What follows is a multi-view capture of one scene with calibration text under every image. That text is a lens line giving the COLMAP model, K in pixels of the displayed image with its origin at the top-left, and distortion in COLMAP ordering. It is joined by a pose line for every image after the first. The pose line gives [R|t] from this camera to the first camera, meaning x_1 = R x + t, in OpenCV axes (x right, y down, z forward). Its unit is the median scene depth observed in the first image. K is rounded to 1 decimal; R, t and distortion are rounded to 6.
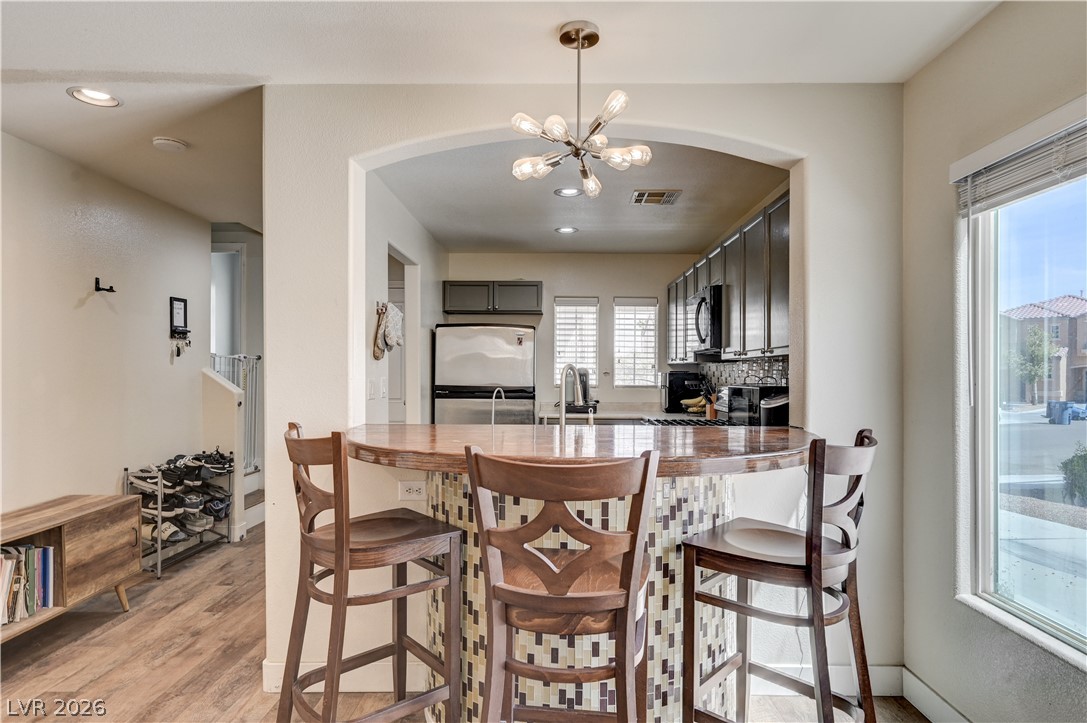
lens RADIAL K [[629.1, 0, 551.1], [0, 629.1, 371.8], [0, 0, 1]] dist [-0.004545, 0.003937]
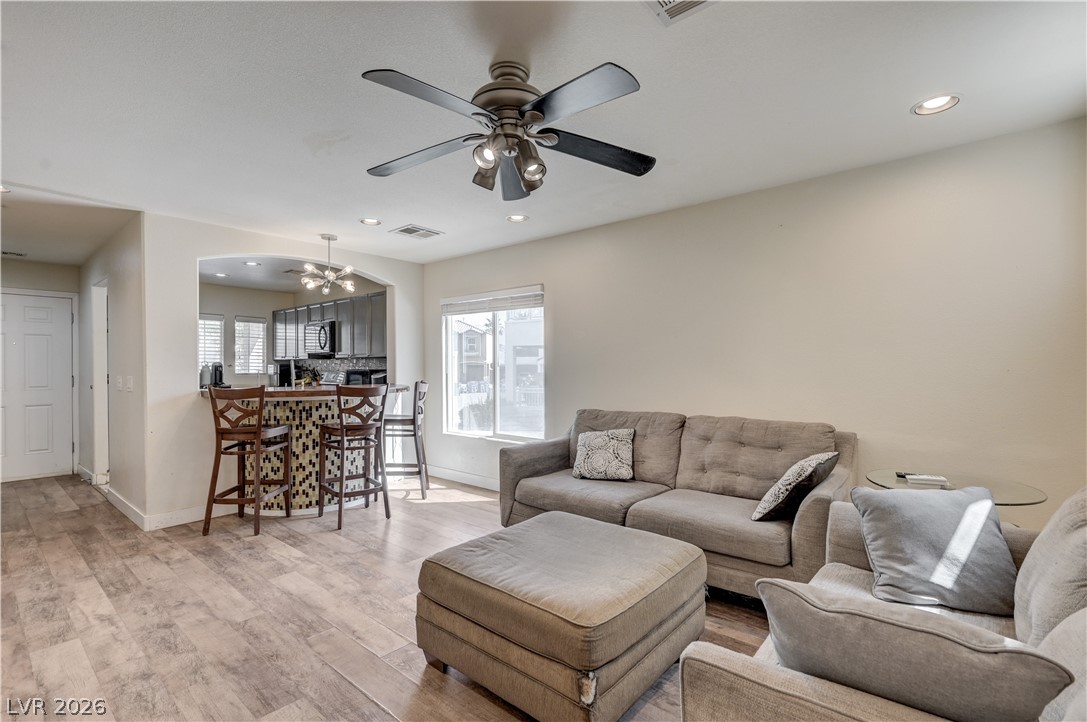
lens RADIAL K [[481.4, 0, 543.0], [0, 481.4, 367.4], [0, 0, 1]] dist [0.001595, -0.000562]
pose [[0.639367, -0.007079, 0.768869, -0.801932], [0.005131, 0.999975, 0.004940, 0.011957], [-0.768885, 0.000787, 0.639387, -0.848929]]
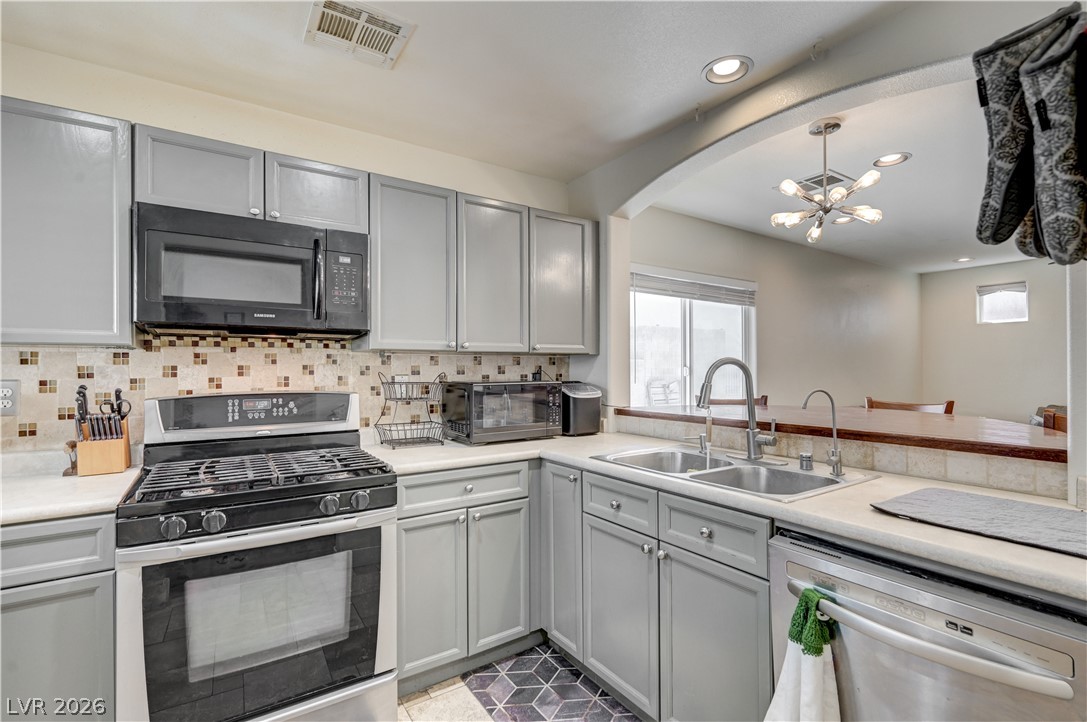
lens RADIAL K [[492.6, 0, 542.7], [0, 492.6, 364.8], [0, 0, 1]] dist [0.000895, 0.000045]
pose [[-0.554971, 0.005871, 0.831849, -0.424100], [0.001519, 0.999981, -0.006044, 0.001132], [-0.831869, -0.002091, -0.554969, 1.792988]]
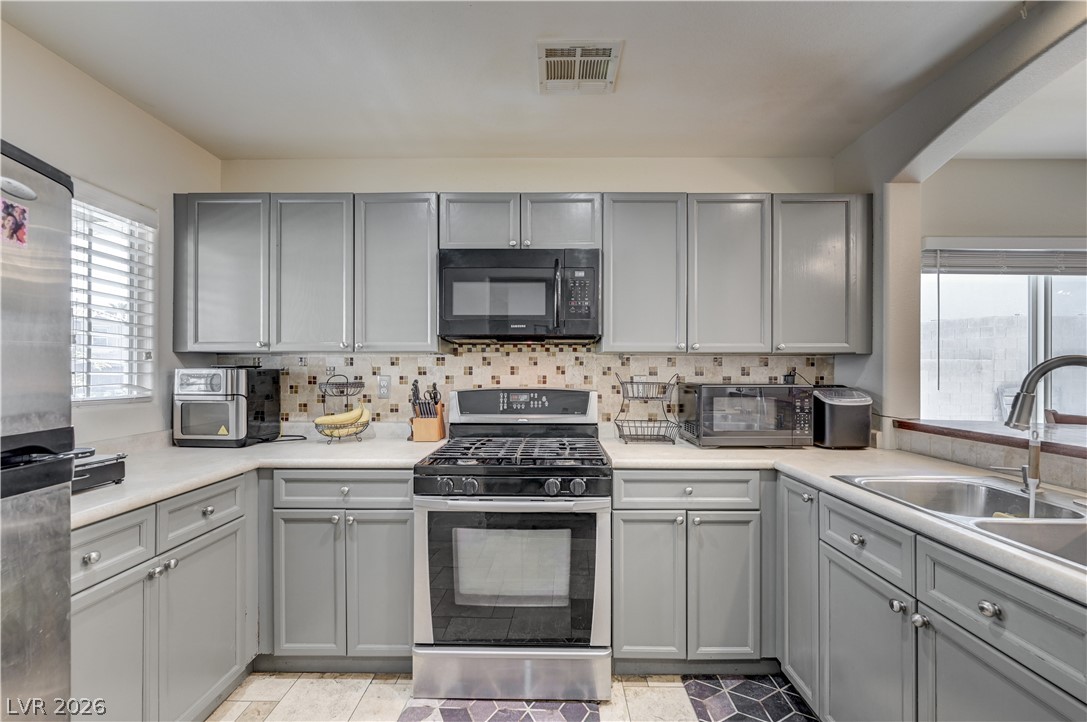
lens RADIAL K [[447.1, 0, 554.6], [0, 447.1, 369.0], [0, 0, 1]] dist [-0.001299, 0.000372]
pose [[0.002946, -0.000520, 0.999996, -0.409544], [-0.002740, 0.999996, 0.000528, 0.001345], [-0.999992, -0.002742, 0.002945, 1.660161]]
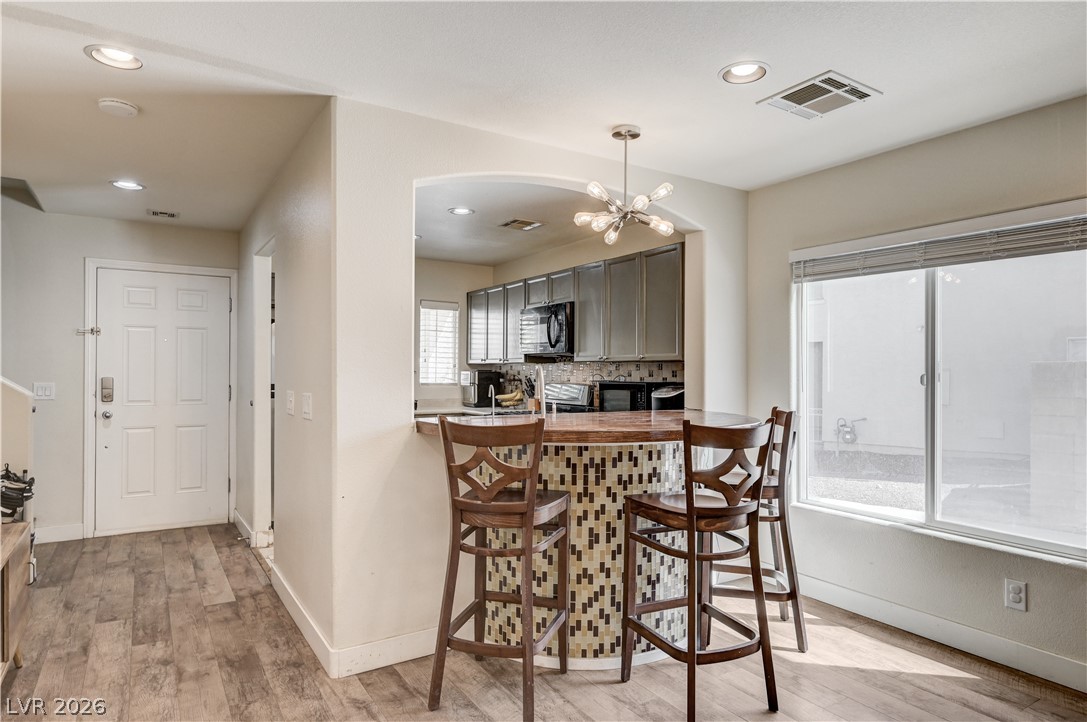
lens RADIAL K [[629.1, 0, 557.3], [0, 629.1, 369.0], [0, 0, 1]] dist [-0.004545, 0.003937]
pose [[0.835179, 0.003251, 0.549969, -0.717350], [-0.002761, 0.999995, -0.001719, -0.003455], [-0.549972, -0.000082, 0.835183, -0.072672]]
